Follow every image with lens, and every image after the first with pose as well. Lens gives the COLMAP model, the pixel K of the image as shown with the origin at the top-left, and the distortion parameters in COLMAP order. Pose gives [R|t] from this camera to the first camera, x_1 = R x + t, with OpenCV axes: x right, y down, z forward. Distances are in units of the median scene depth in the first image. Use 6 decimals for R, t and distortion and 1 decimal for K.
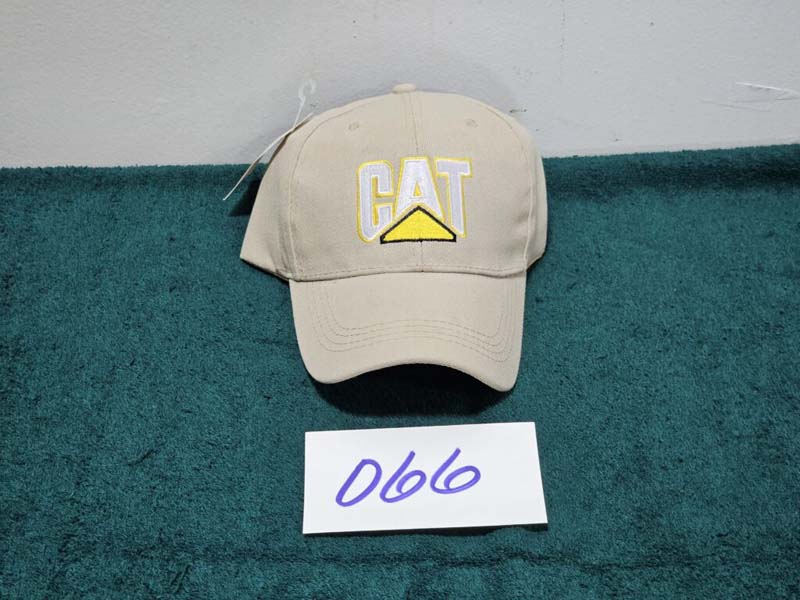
lens RADIAL K [[1589.1, 0, 400.0], [0, 1589.1, 300.0], [0, 0, 1]] dist [0.061767, 0.047655]
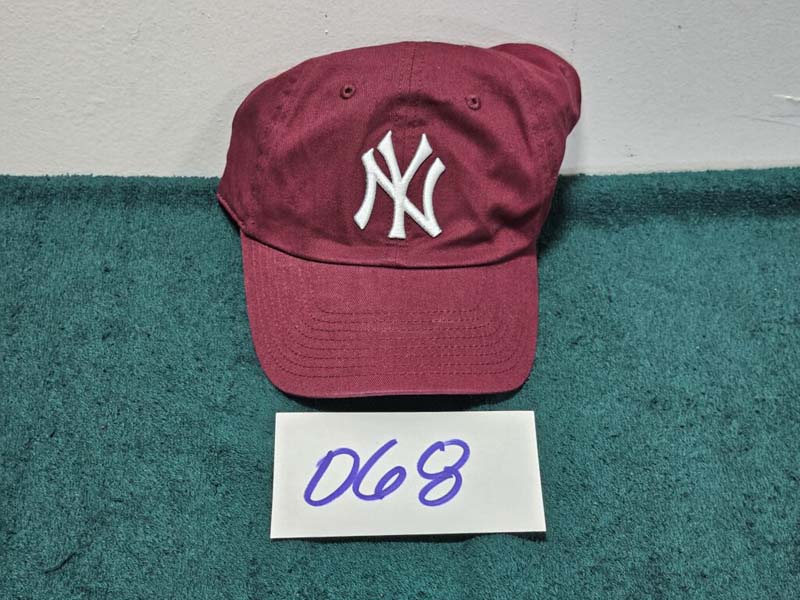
lens RADIAL K [[1589.1, 0, 400.0], [0, 1589.1, 300.0], [0, 0, 1]] dist [0.061767, 0.047655]
pose [[0.999569, 0.009242, 0.027858, -0.010837], [-0.003534, 0.980119, -0.198381, 0.140328], [-0.029138, 0.198197, 0.979729, 0.165678]]
